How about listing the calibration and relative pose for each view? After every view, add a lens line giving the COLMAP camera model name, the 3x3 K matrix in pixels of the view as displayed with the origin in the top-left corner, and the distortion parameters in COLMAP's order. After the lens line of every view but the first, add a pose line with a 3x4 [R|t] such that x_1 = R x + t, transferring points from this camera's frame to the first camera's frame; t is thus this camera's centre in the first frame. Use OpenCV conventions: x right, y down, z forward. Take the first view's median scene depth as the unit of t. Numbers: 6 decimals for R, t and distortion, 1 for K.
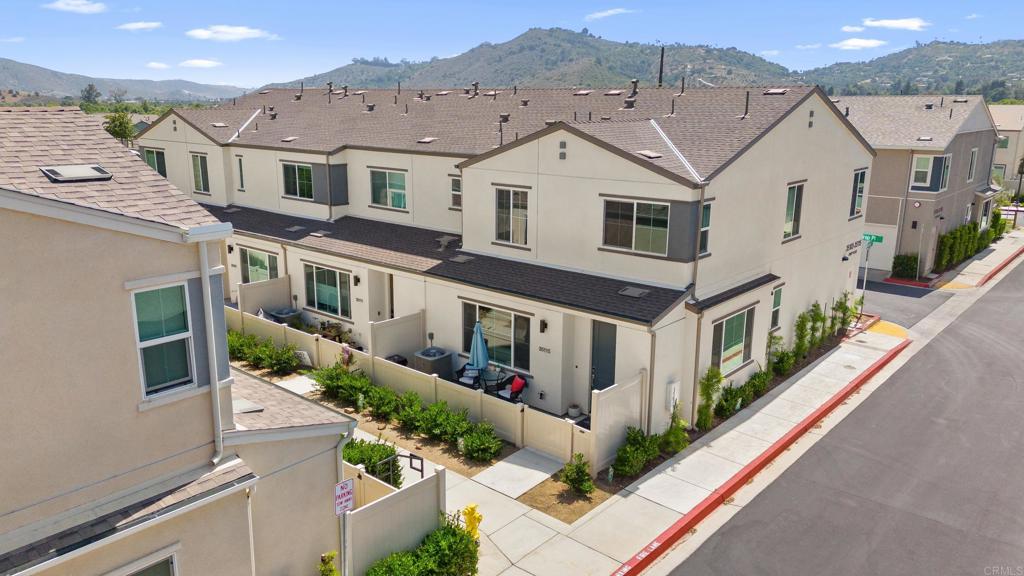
lens RADIAL K [[751.7, 0, 514.2], [0, 751.7, 282.0], [0, 0, 1]] dist [0.147590, 0.001044]
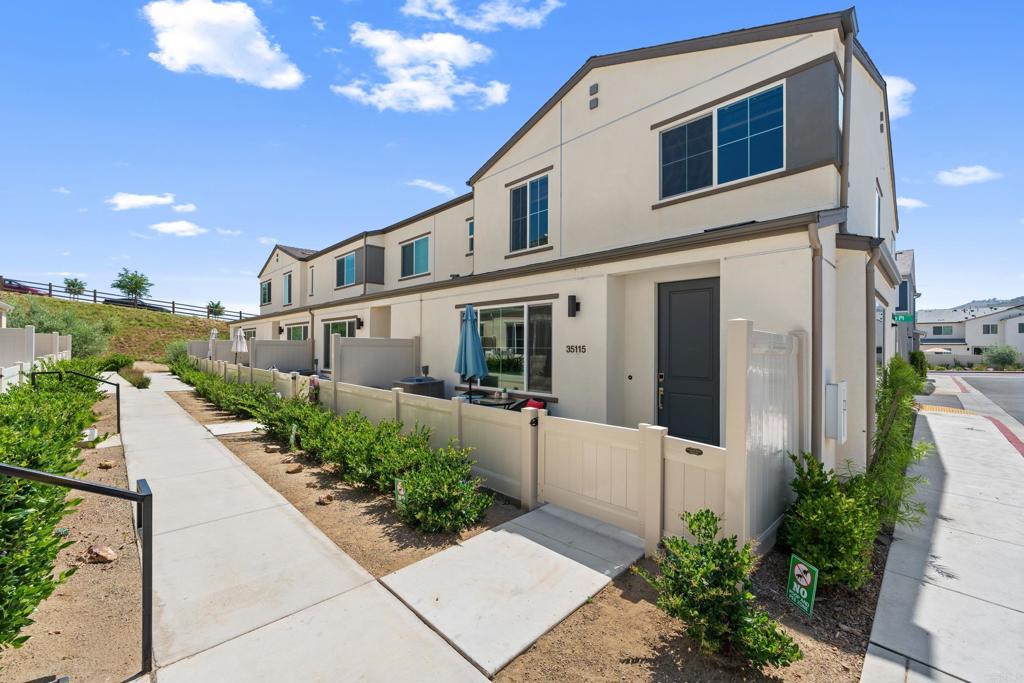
lens RADIAL K [[417.0, 0, 512.7], [0, 417.0, 345.7], [0, 0, 1]] dist [0.000663, -0.000877]
pose [[0.996642, -0.006206, -0.081651, 0.017098], [-0.012659, 0.973462, -0.228500, 0.167560], [0.080902, 0.228766, 0.970114, 0.674865]]
